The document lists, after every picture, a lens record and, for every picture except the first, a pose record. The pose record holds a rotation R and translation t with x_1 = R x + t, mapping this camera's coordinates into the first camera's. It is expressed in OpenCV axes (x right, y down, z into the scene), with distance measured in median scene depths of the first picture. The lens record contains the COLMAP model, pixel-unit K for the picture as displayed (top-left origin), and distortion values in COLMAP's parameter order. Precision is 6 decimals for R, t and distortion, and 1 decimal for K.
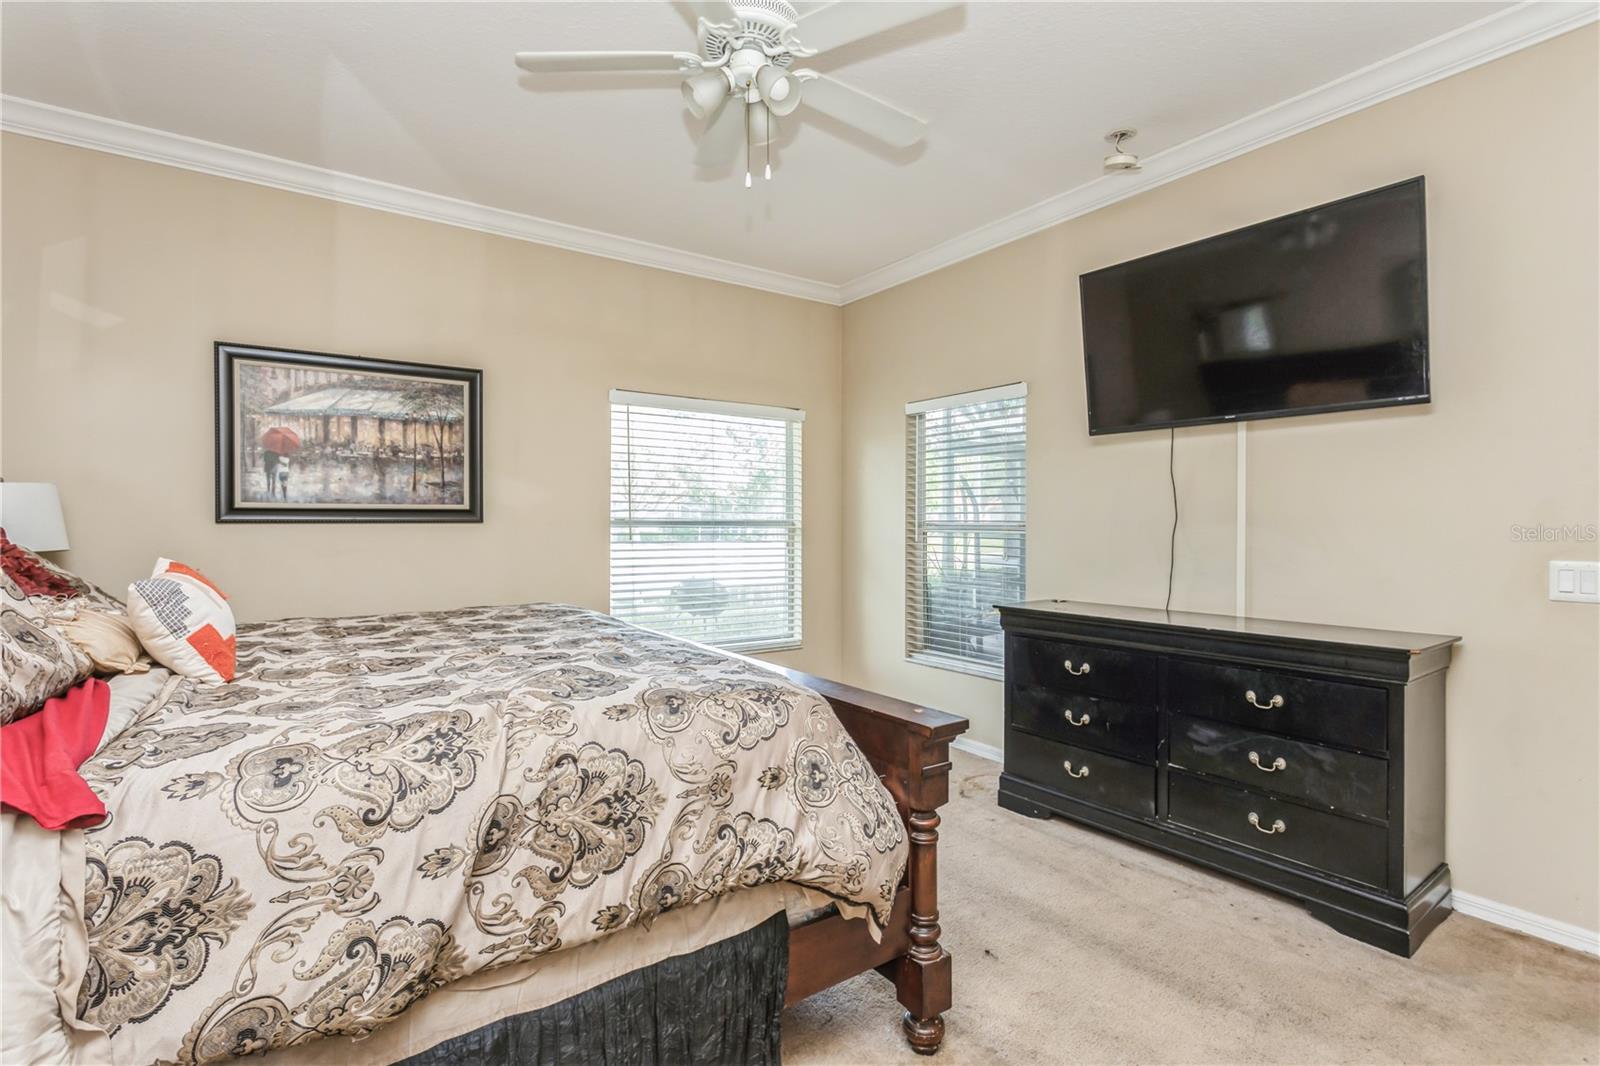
lens RADIAL K [[760.4, 0, 799.0], [0, 760.4, 527.1], [0, 0, 1]] dist [-0.001148, 0.003320]
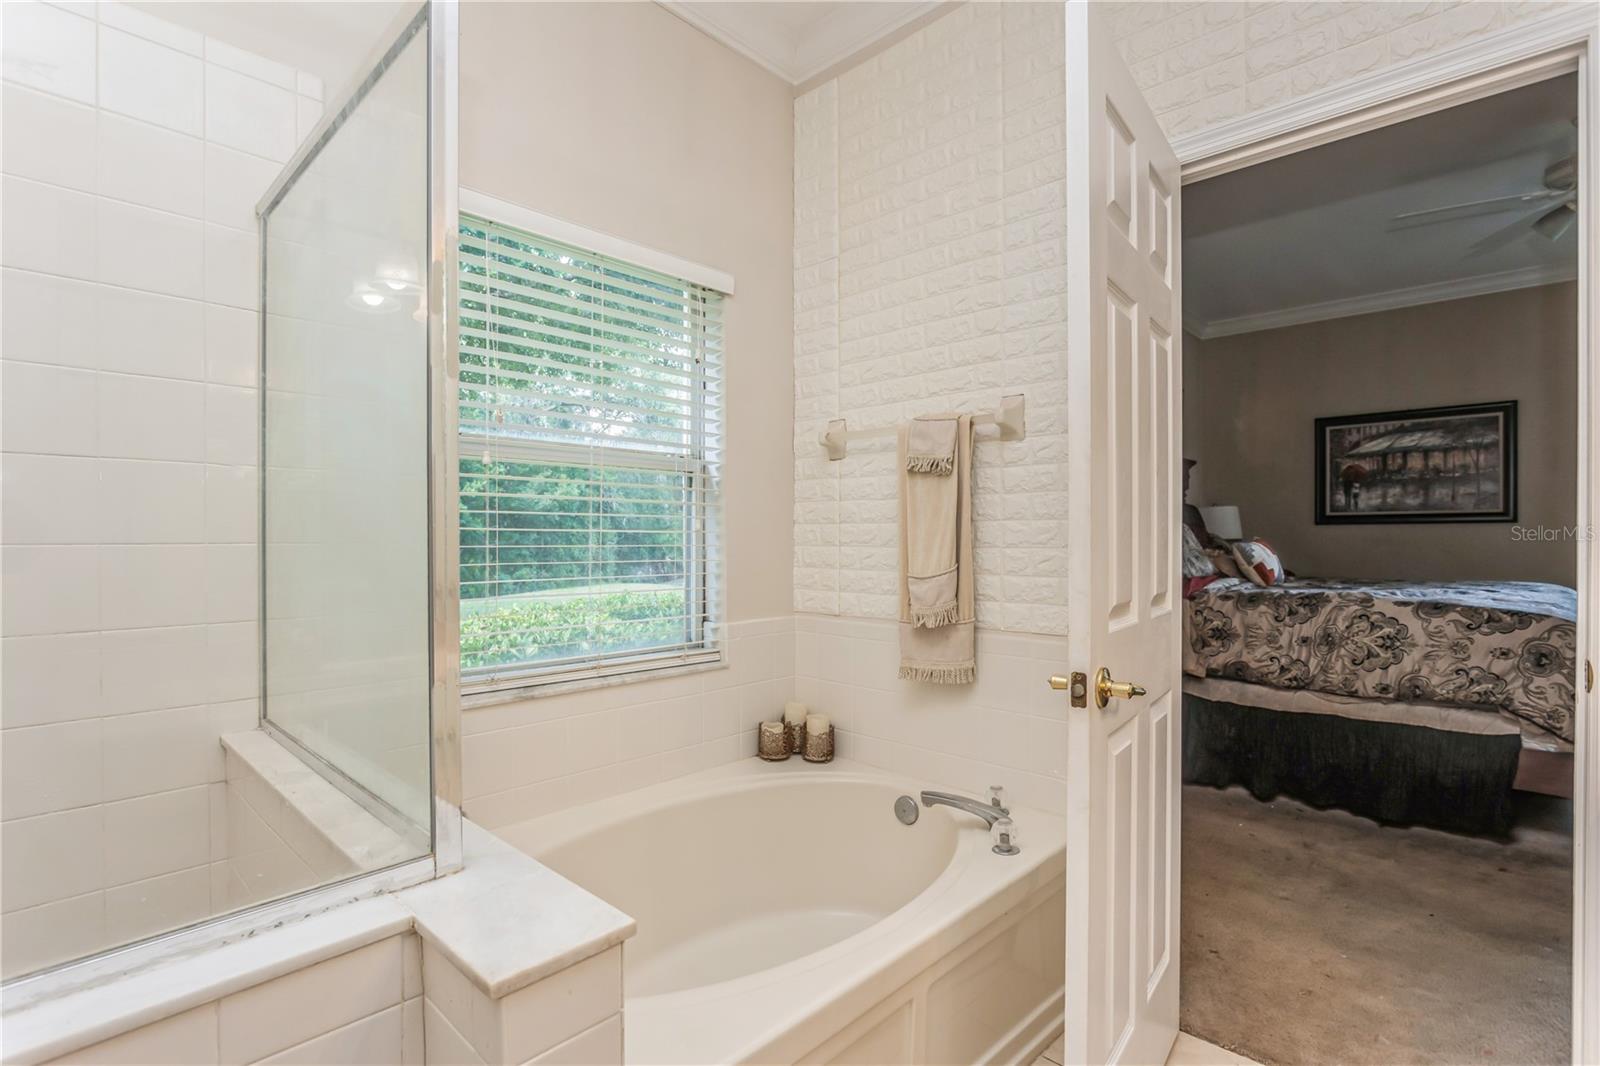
lens RADIAL K [[781.9, 0, 800.9], [0, 781.9, 534.9], [0, 0, 1]] dist [-0.006003, 0.002605]
pose [[0.220114, -0.002841, -0.975470, 0.636366], [-0.002846, 0.999990, -0.003555, 0.024407], [0.975470, 0.003559, 0.220104, -0.472783]]
